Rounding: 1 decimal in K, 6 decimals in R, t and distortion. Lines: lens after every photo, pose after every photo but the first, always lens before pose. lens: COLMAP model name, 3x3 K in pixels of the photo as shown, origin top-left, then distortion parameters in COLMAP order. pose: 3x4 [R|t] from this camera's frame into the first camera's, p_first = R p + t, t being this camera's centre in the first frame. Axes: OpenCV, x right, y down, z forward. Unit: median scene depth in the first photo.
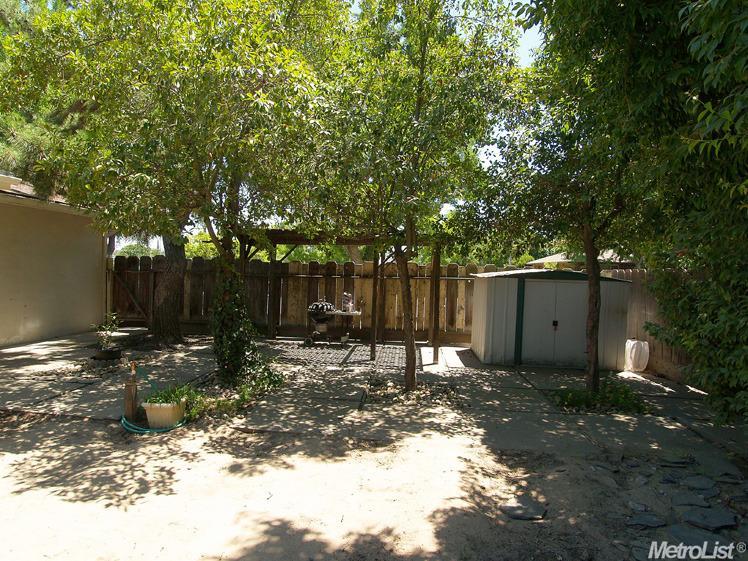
lens RADIAL K [[472.0, 0, 369.5], [0, 472.0, 279.2], [0, 0, 1]] dist [-0.031241, 0.003499]
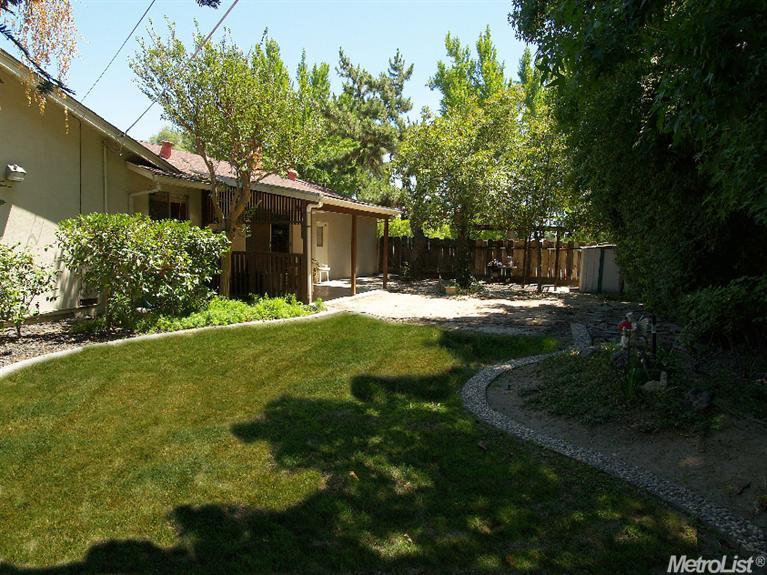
lens RADIAL K [[484.0, 0, 378.9], [0, 484.0, 286.2], [0, 0, 1]] dist [-0.031241, 0.003499]
pose [[0.955773, 0.024392, -0.293093, 0.022872], [-0.007324, 0.998220, 0.059190, 0.036565], [0.294015, -0.054426, 0.954250, -0.995124]]
